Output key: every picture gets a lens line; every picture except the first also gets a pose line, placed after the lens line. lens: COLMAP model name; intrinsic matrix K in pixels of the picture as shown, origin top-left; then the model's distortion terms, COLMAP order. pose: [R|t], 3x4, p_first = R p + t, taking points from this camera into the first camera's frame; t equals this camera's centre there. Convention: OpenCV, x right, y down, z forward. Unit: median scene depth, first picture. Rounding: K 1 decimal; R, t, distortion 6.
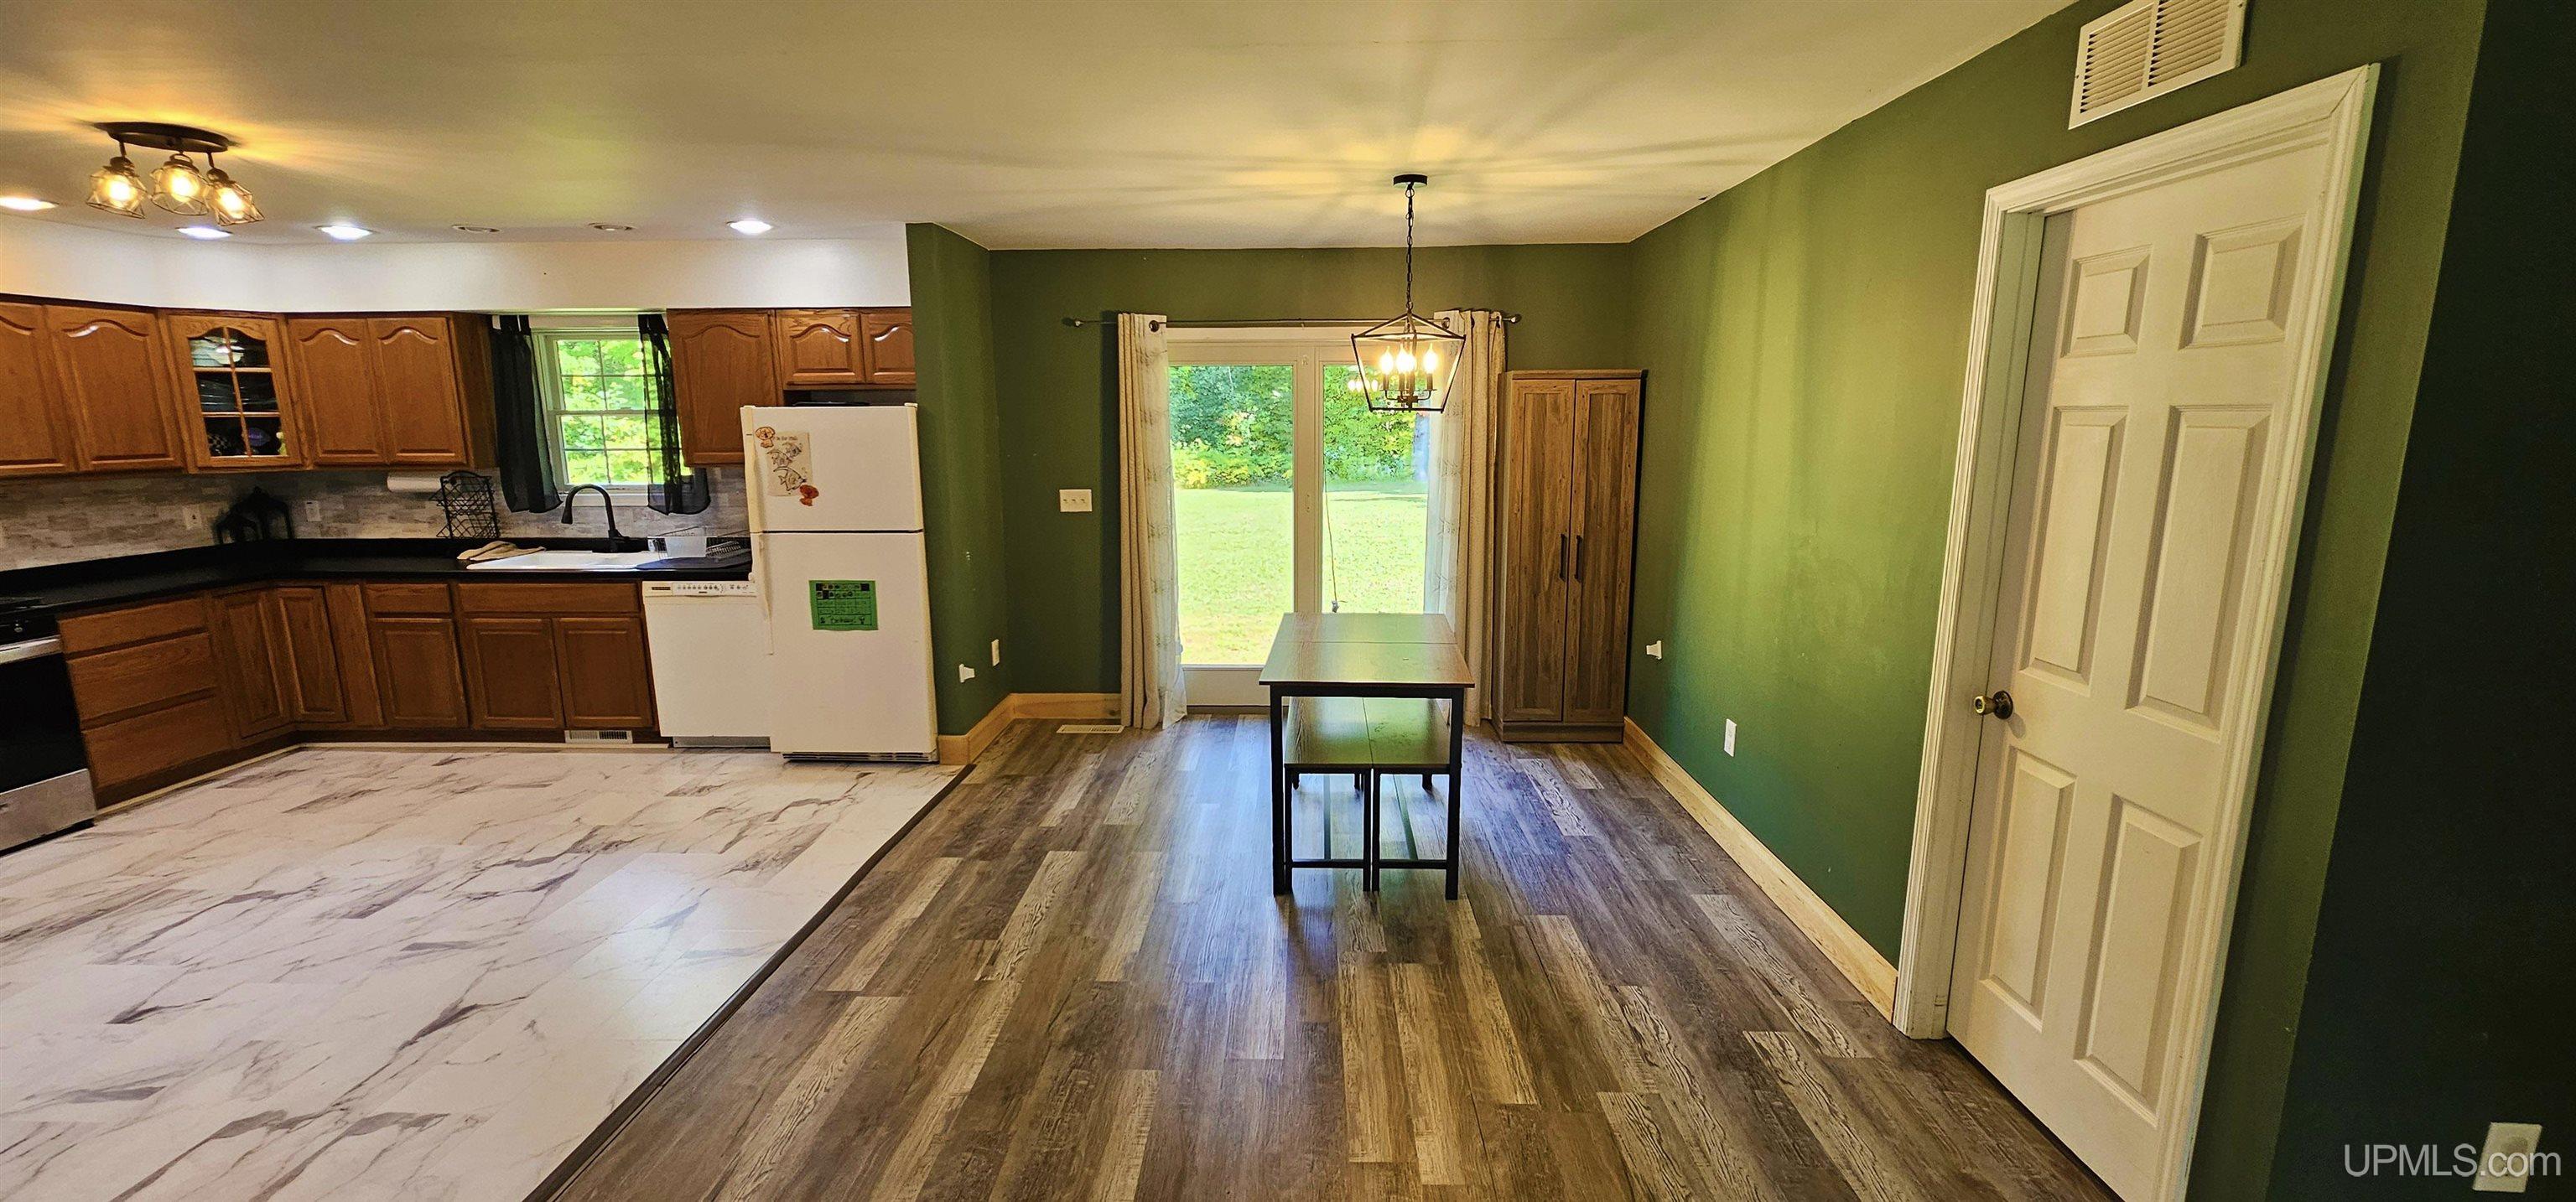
lens RADIAL K [[1047.6, 0, 1280.9], [0, 1047.6, 605.7], [0, 0, 1]] dist [0.001155, 0.000859]
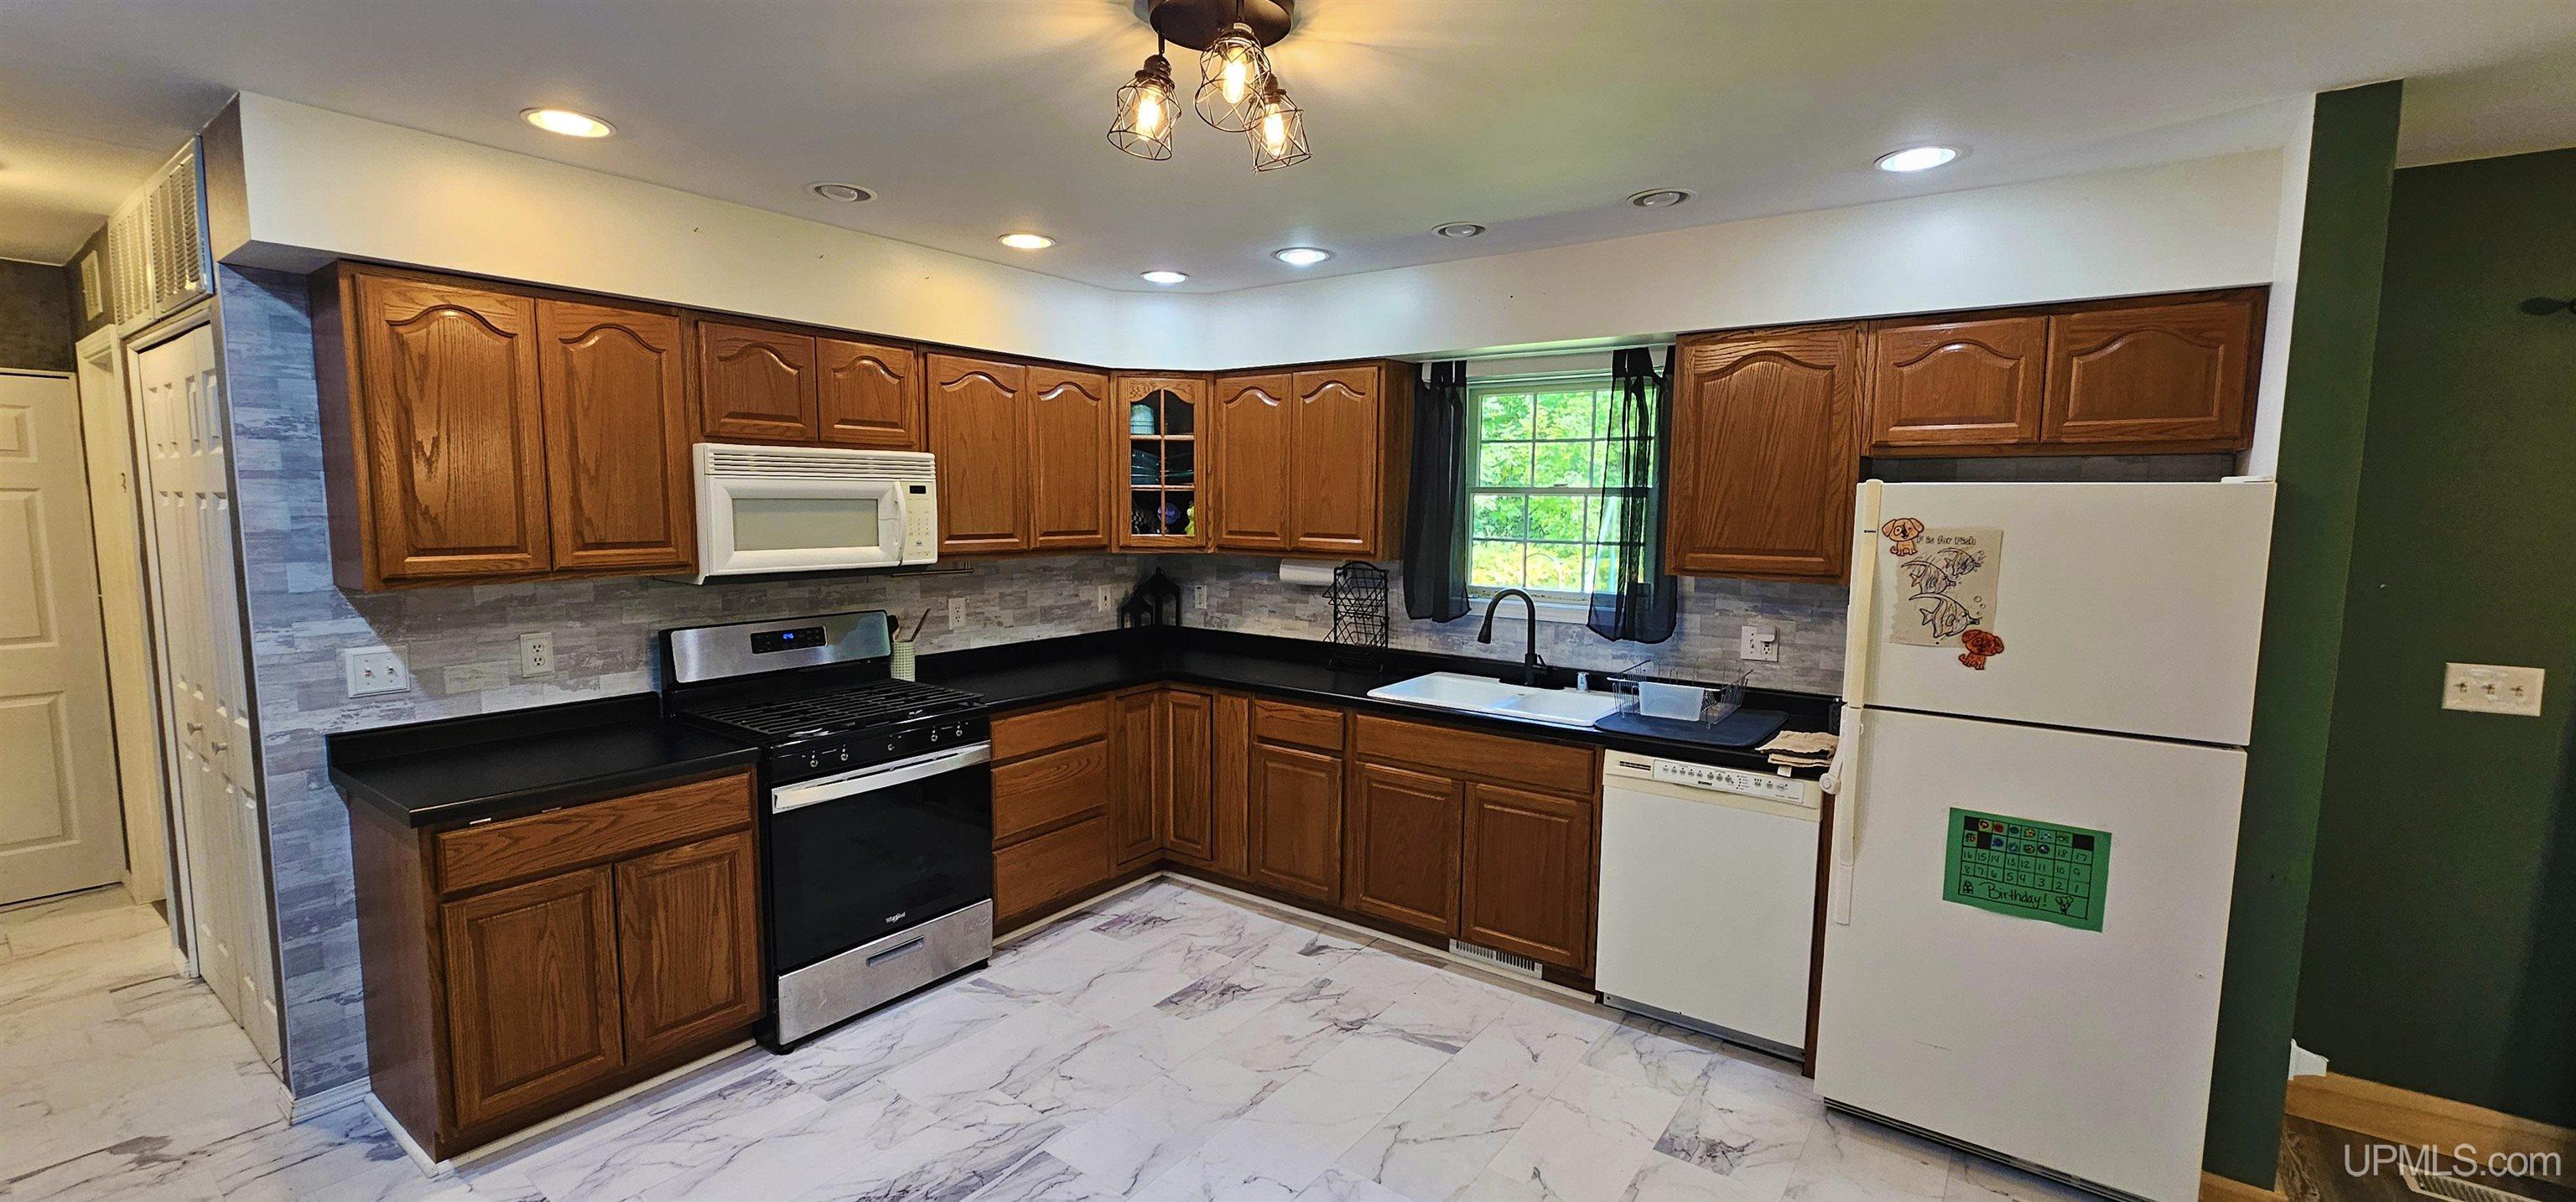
lens RADIAL K [[1047.6, 0, 1286.6], [0, 1047.6, 602.1], [0, 0, 1]] dist [0.001155, 0.000859]
pose [[0.826095, 0.071075, -0.559030, -0.412644], [-0.117735, 0.991891, -0.047872, -0.058365], [0.551094, 0.105364, 0.827764, 0.346916]]
